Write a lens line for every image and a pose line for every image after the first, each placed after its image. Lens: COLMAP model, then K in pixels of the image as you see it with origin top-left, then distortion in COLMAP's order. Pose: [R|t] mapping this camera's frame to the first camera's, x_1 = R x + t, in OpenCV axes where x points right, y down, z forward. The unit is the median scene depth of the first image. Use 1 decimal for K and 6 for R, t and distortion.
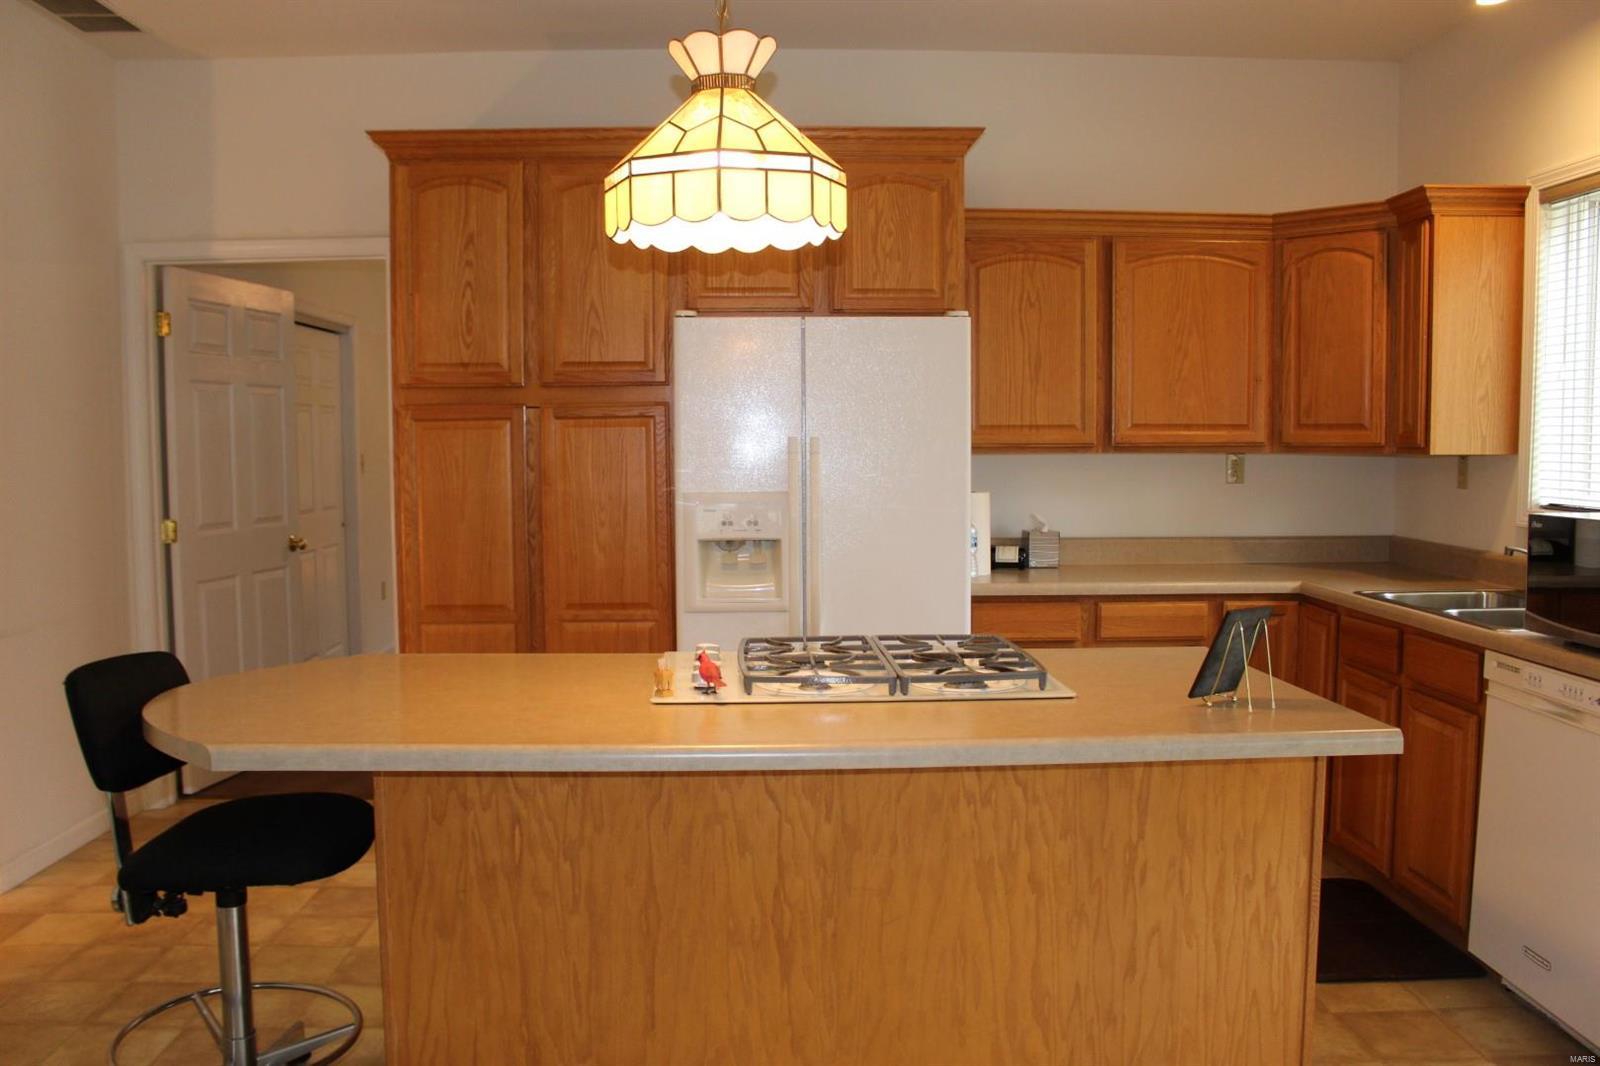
lens RADIAL K [[1324.2, 0, 795.0], [0, 1324.2, 536.5], [0, 0, 1]] dist [-0.150624, 0.114783]
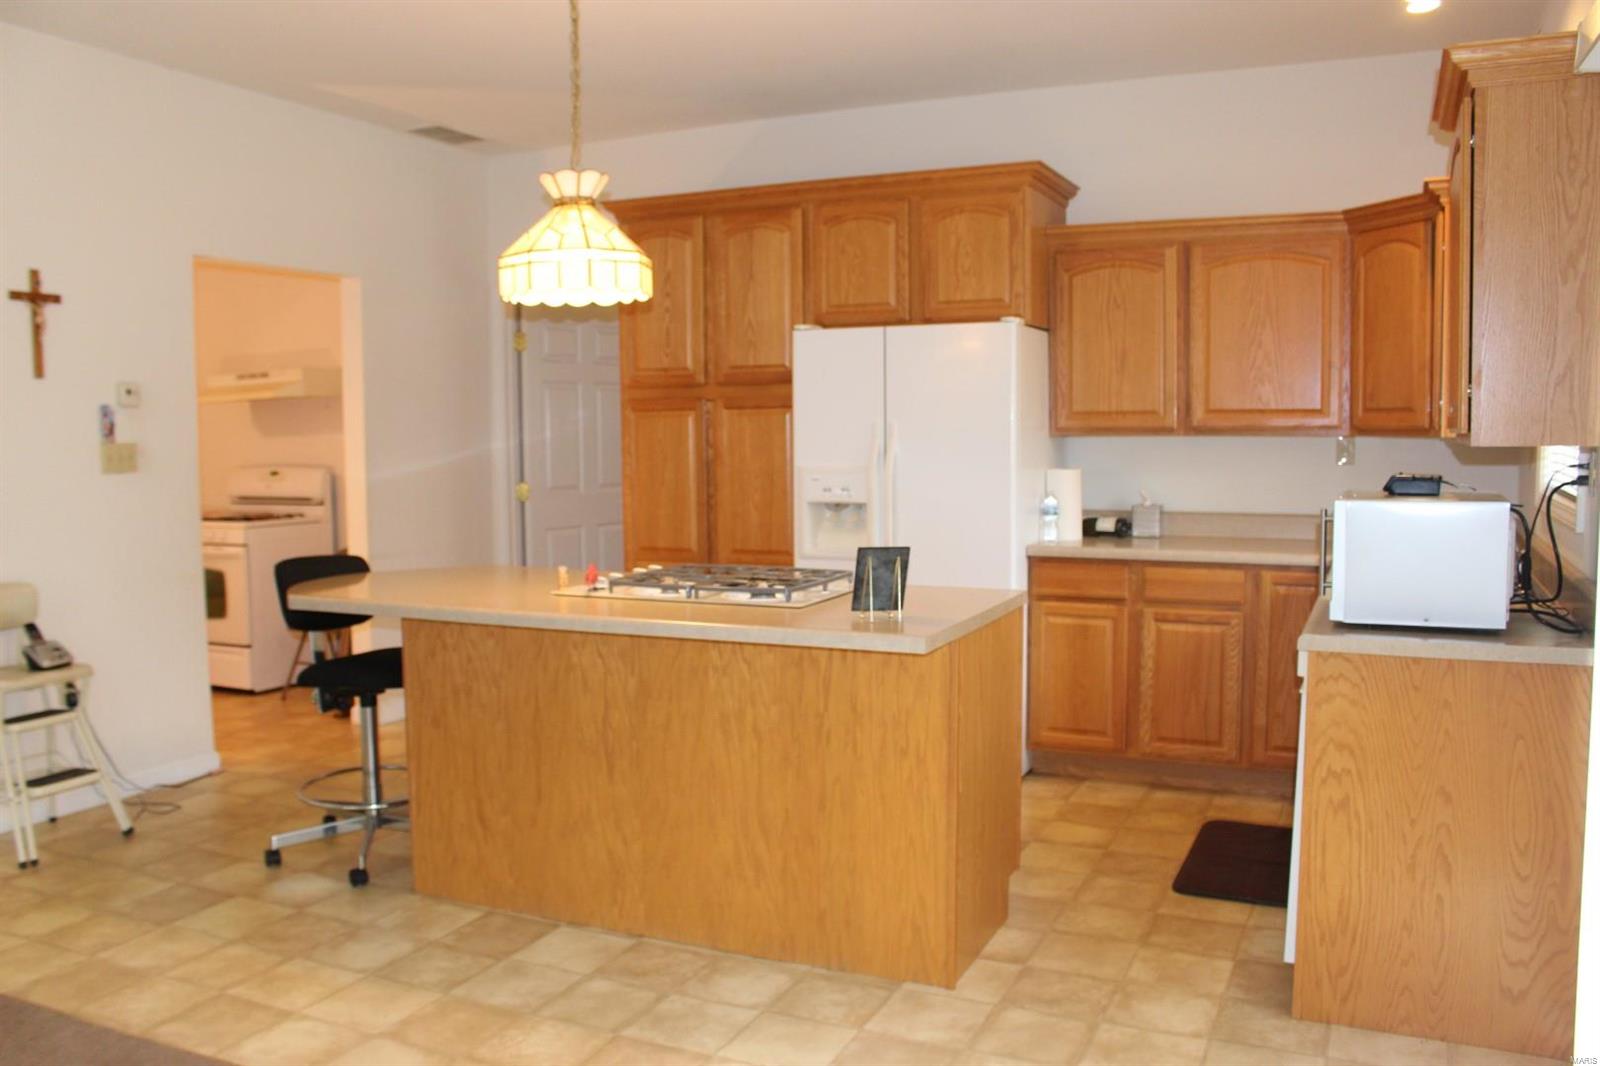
lens RADIAL K [[1324.2, 0, 790.0], [0, 1324.2, 532.9], [0, 0, 1]] dist [-0.150624, 0.114783]
pose [[0.892806, 0.032526, -0.449266, 0.485323], [-0.027733, 0.999467, 0.017247, 0.010342], [0.449587, -0.002939, 0.893232, -0.160197]]
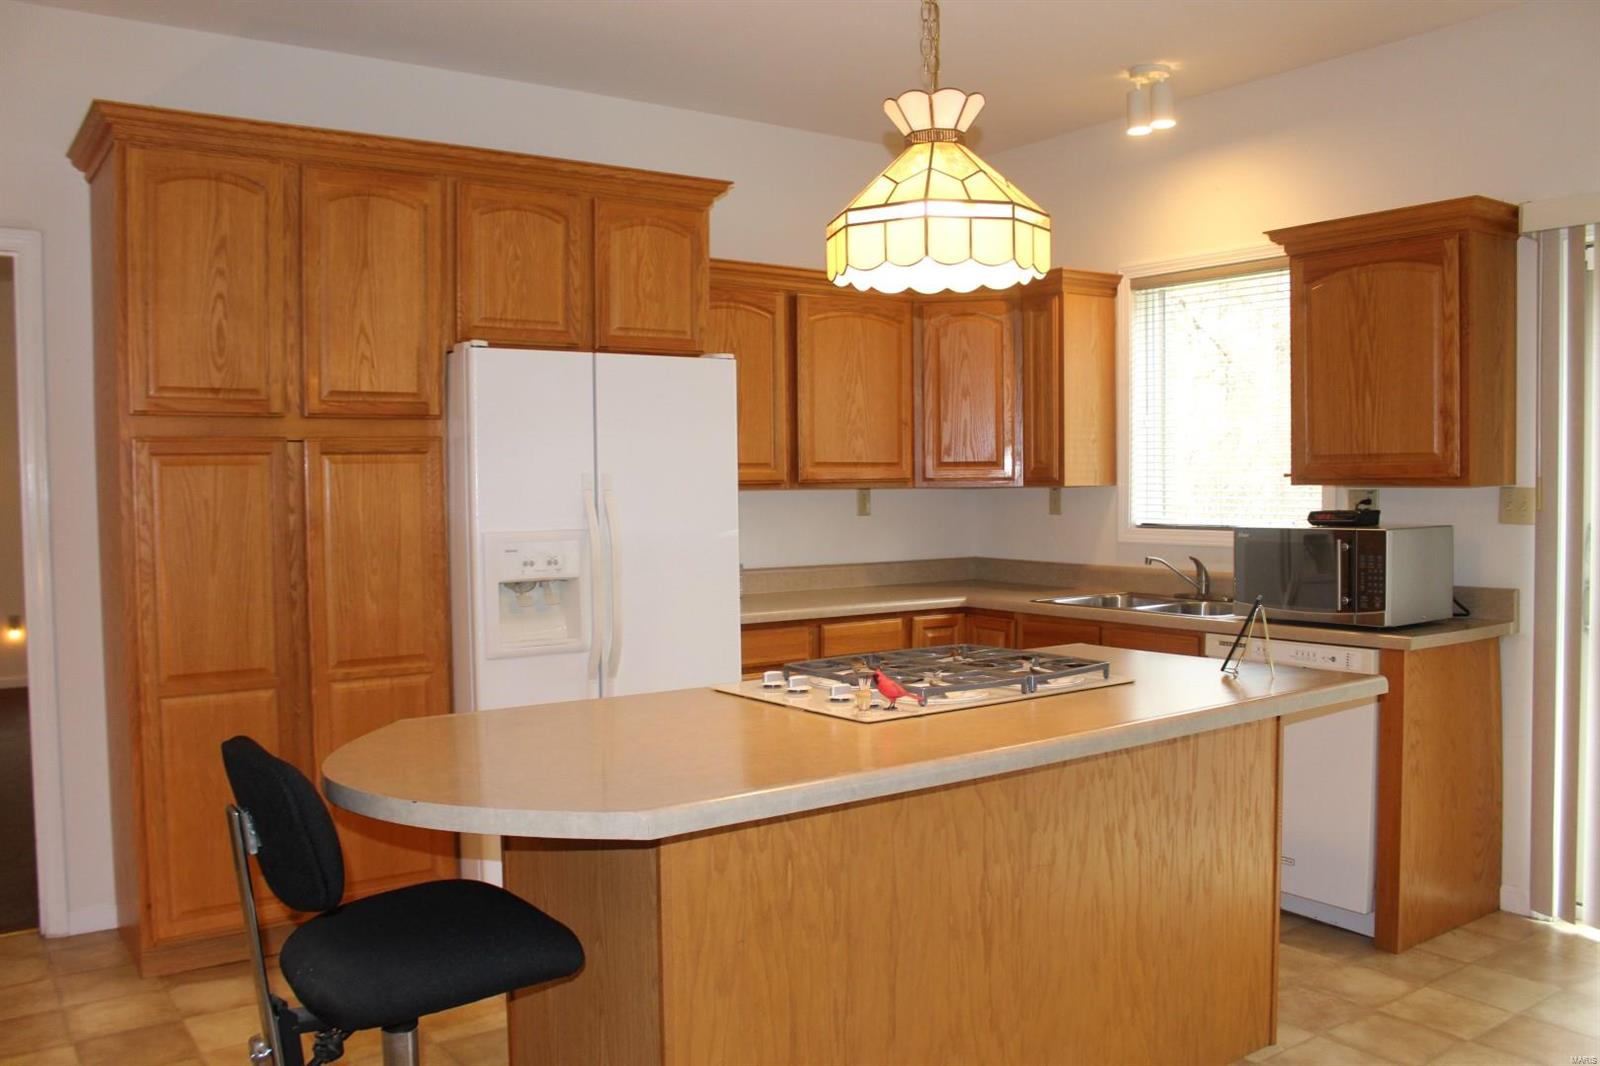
lens RADIAL K [[1324.2, 0, 803.6], [0, 1324.2, 533.6], [0, 0, 1]] dist [-0.150624, 0.114783]
pose [[0.830585, -0.025226, 0.556320, -0.407980], [0.046963, 0.998588, -0.024836, 0.001360], [-0.554908, 0.046755, 0.830597, 0.093860]]
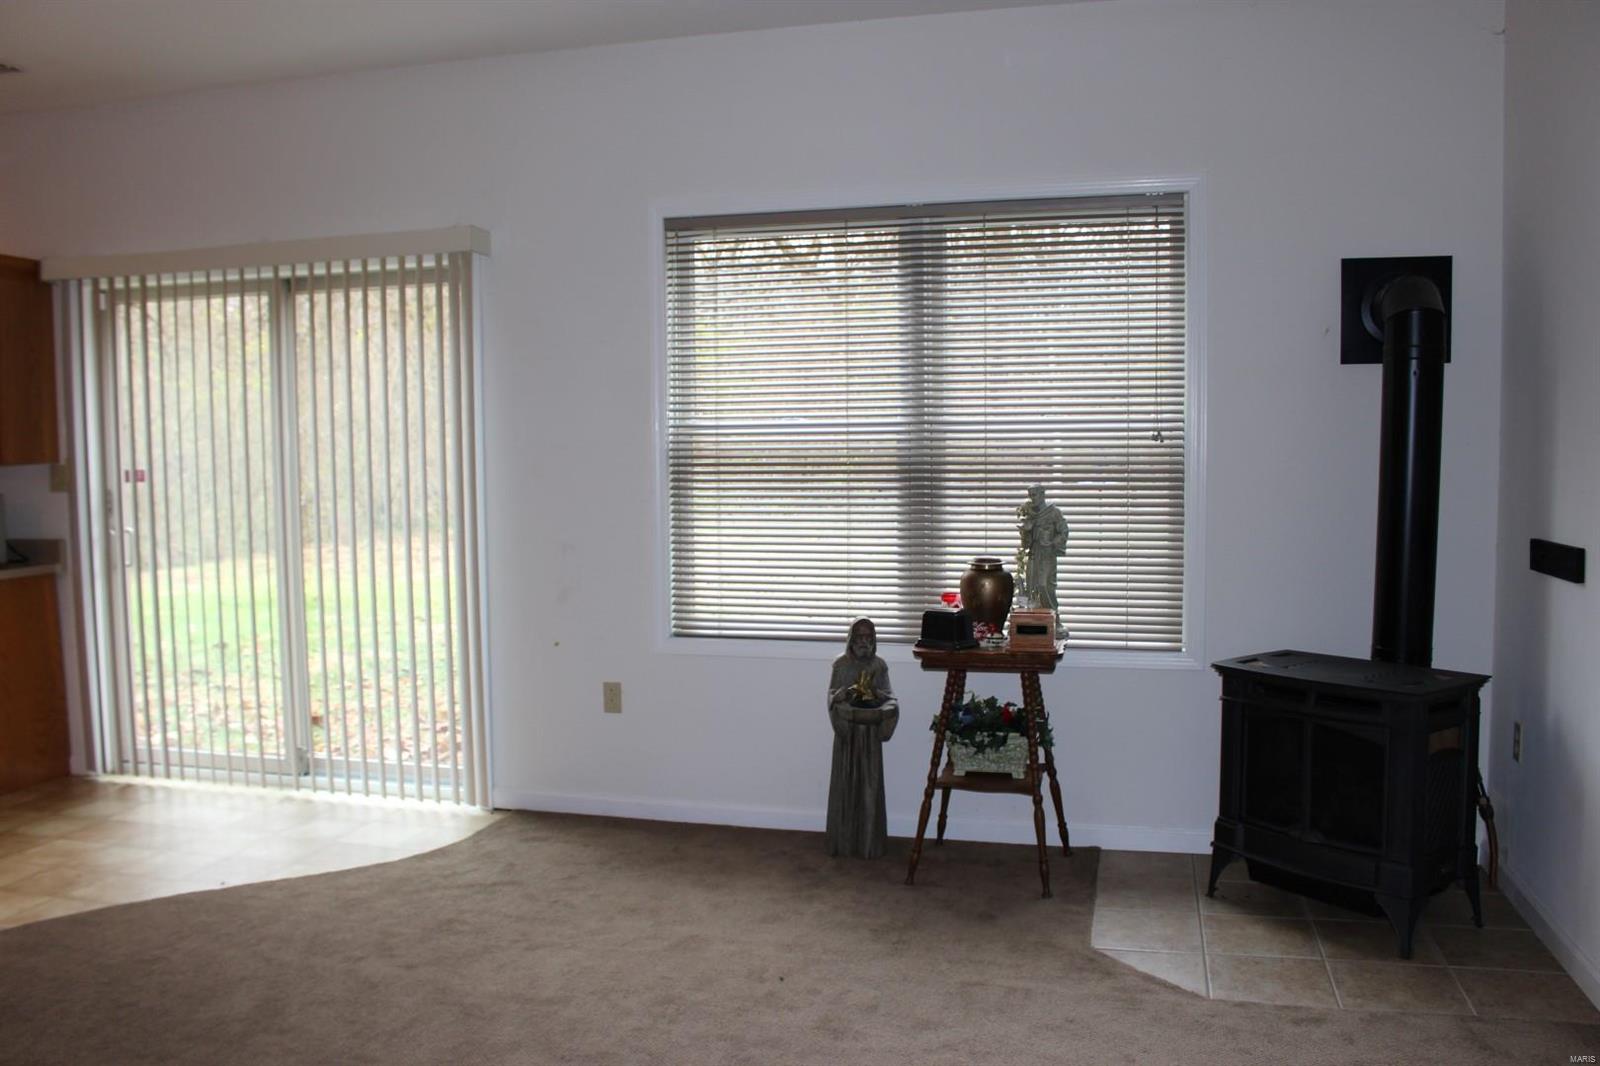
lens RADIAL K [[1324.2, 0, 804.4], [0, 1324.2, 541.9], [0, 0, 1]] dist [-0.150624, 0.114783]
pose [[0.280704, -0.070741, 0.957184, -0.472780], [0.076929, 0.995730, 0.051030, 0.039214], [-0.956706, 0.059311, 0.284948, -0.510345]]
